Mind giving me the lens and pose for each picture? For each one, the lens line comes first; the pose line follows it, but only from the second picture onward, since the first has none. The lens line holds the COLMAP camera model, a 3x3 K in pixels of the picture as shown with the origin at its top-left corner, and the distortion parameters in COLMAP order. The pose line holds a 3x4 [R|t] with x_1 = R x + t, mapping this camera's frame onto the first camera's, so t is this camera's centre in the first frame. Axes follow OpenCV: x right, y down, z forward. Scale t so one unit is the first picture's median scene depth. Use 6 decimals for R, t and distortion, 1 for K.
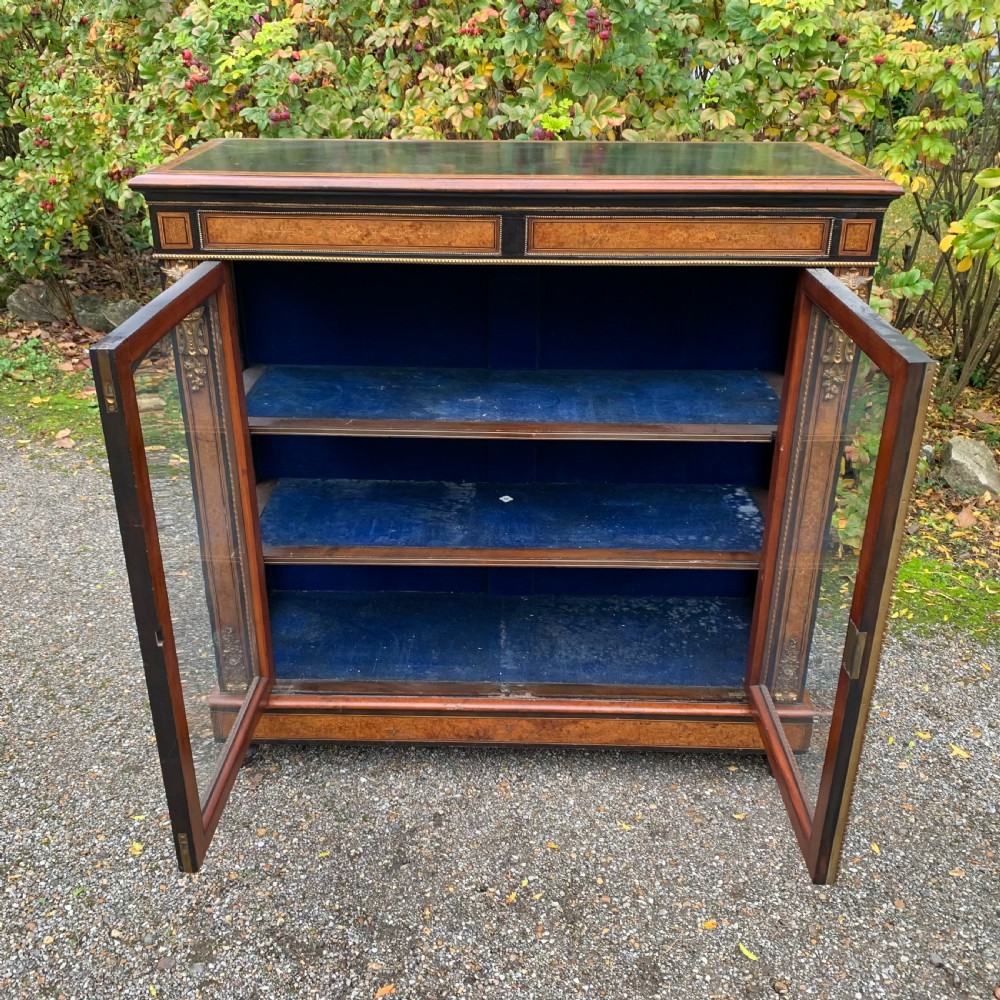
lens RADIAL K [[1036.6, 0, 493.7], [0, 1036.6, 481.0], [0, 0, 1]] dist [-0.000045, 0.000000]
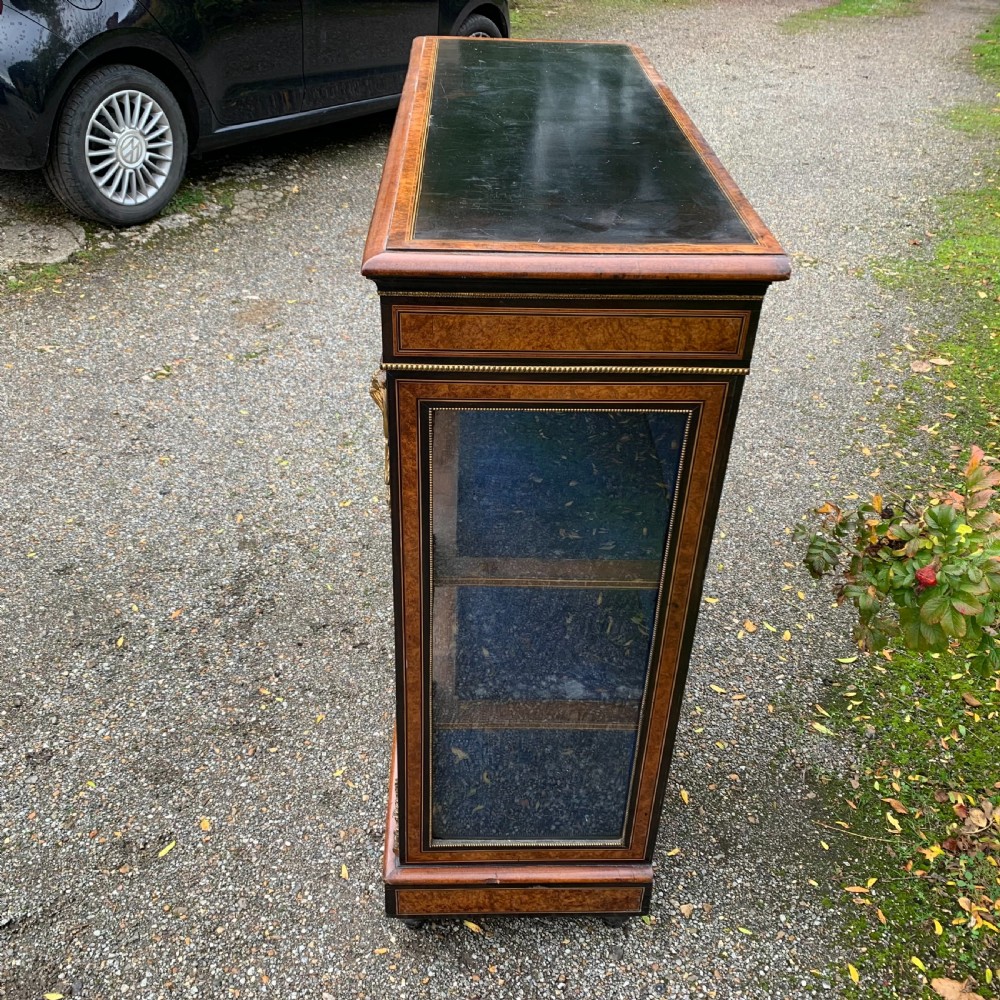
lens RADIAL K [[1036.6, 0, 498.5], [0, 1036.6, 502.2], [0, 0, 1]] dist [-0.000045, 0.000000]
pose [[0.043316, 0.558840, -0.828143, 0.758006], [-0.458851, 0.747451, 0.480388, -0.384539], [0.887457, 0.359186, 0.288801, 0.698221]]
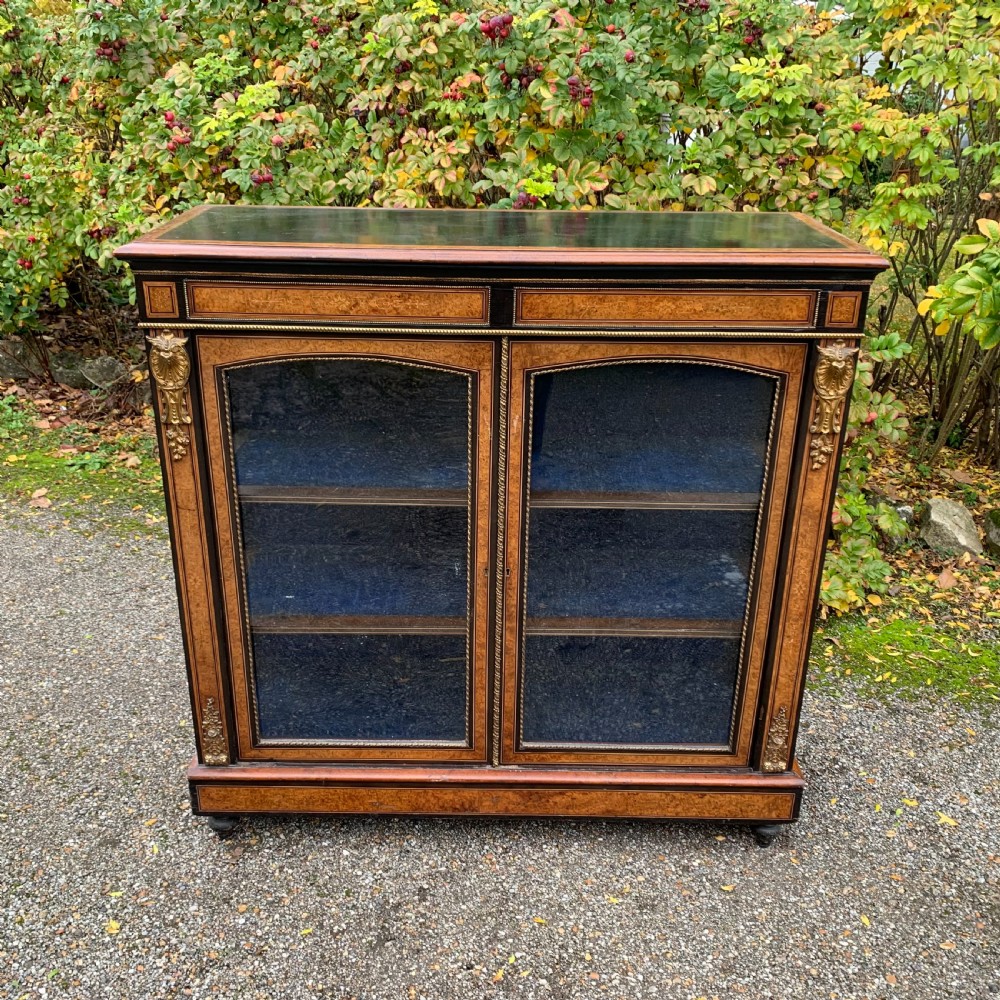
lens RADIAL K [[1036.6, 0, 490.5], [0, 1036.6, 500.8], [0, 0, 1]] dist [-0.000045, 0.000000]
pose [[0.999791, 0.000573, 0.020443, -0.009202], [0.000035, 0.999558, -0.029733, -0.015273], [-0.020451, 0.029727, 0.999349, 0.005905]]
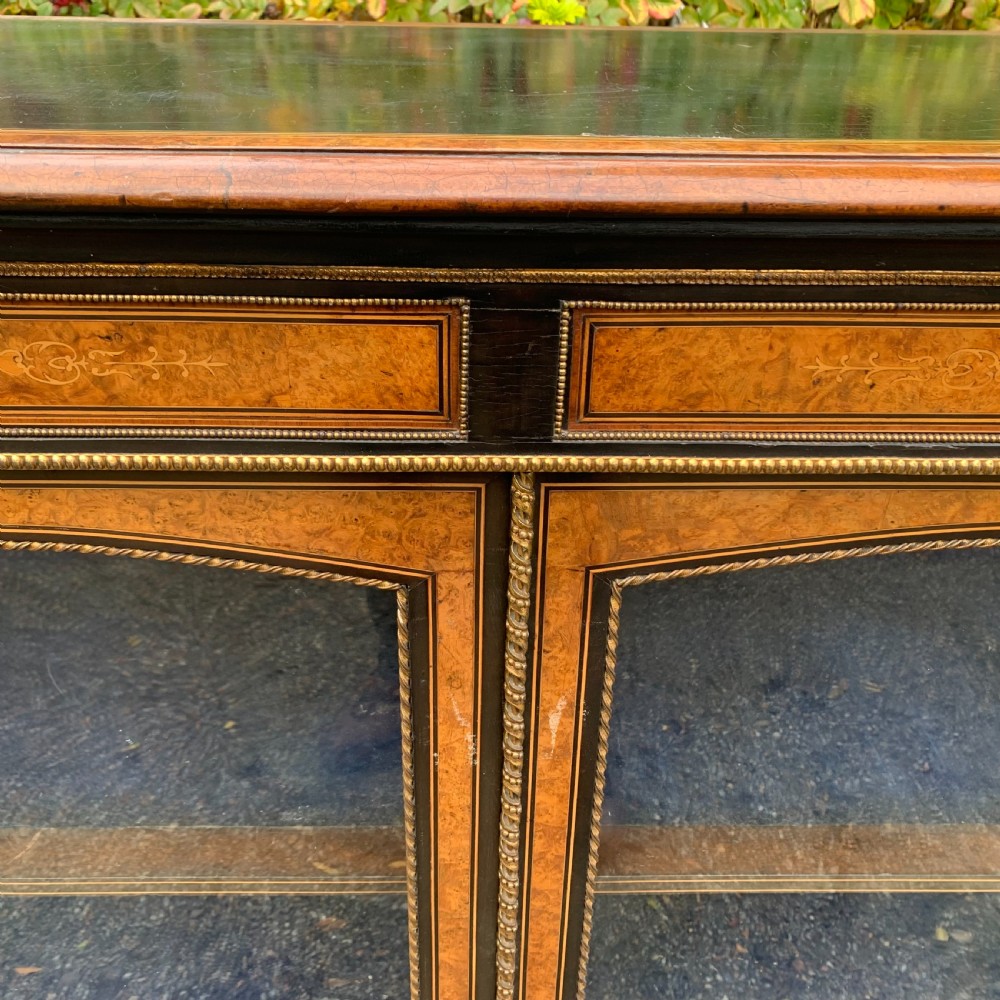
lens RADIAL K [[1036.6, 0, 502.4], [0, 1036.6, 458.4], [0, 0, 1]] dist [-0.000045, 0.000000]
pose [[0.998672, -0.010861, 0.050356, 0.002409], [0.008327, 0.998701, 0.050261, -0.174772], [-0.050837, -0.049775, 0.997466, 0.568124]]
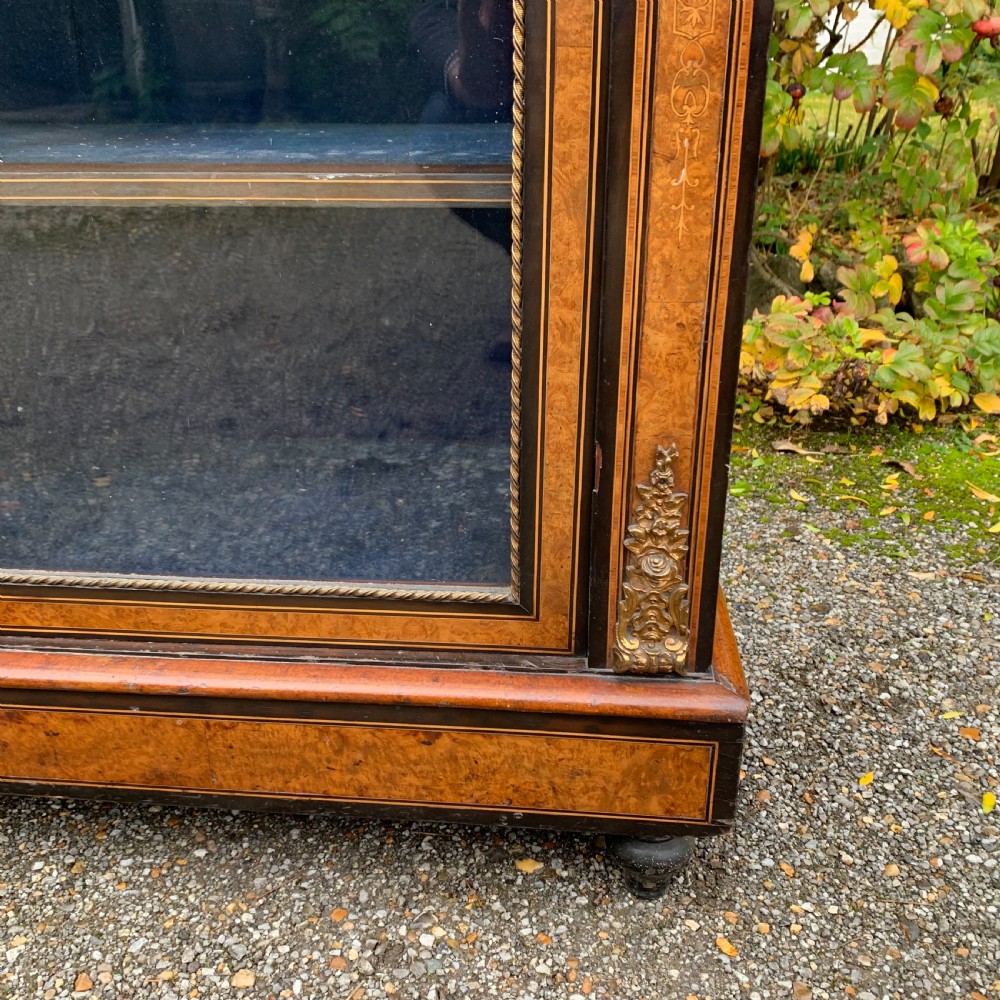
lens RADIAL K [[1036.6, 0, 494.7], [0, 1036.6, 501.7], [0, 0, 1]] dist [-0.000045, 0.000000]
pose [[0.997517, 0.017936, -0.068097, 0.241531], [-0.018778, 0.999755, -0.011755, 0.158132], [0.067869, 0.013005, 0.997609, 0.647024]]
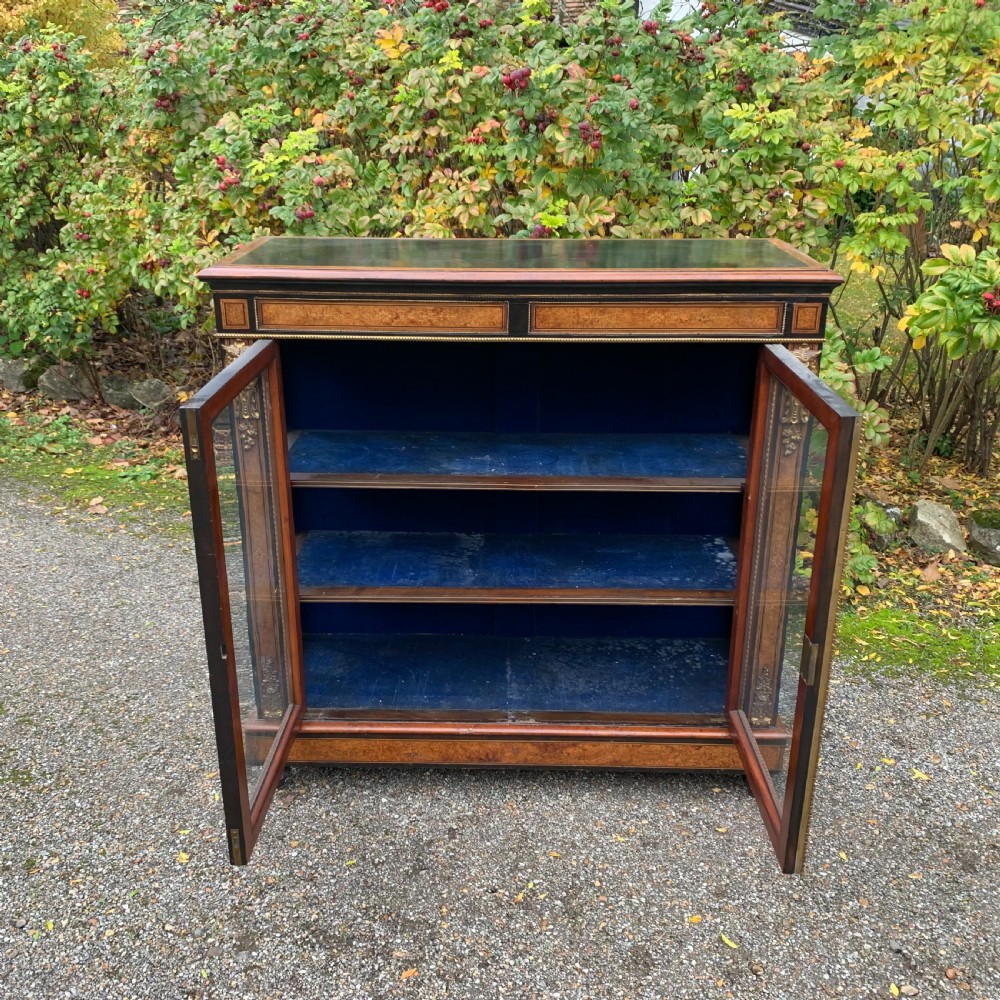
lens RADIAL K [[1036.6, 0, 492.4], [0, 1036.6, 480.5], [0, 0, 1]] dist [-0.000045, 0.000000]
pose [[0.999993, -0.002737, 0.002730, -0.011555], [0.002944, 0.996875, -0.078940, 0.033888], [-0.002506, 0.078947, 0.996876, -0.133521]]
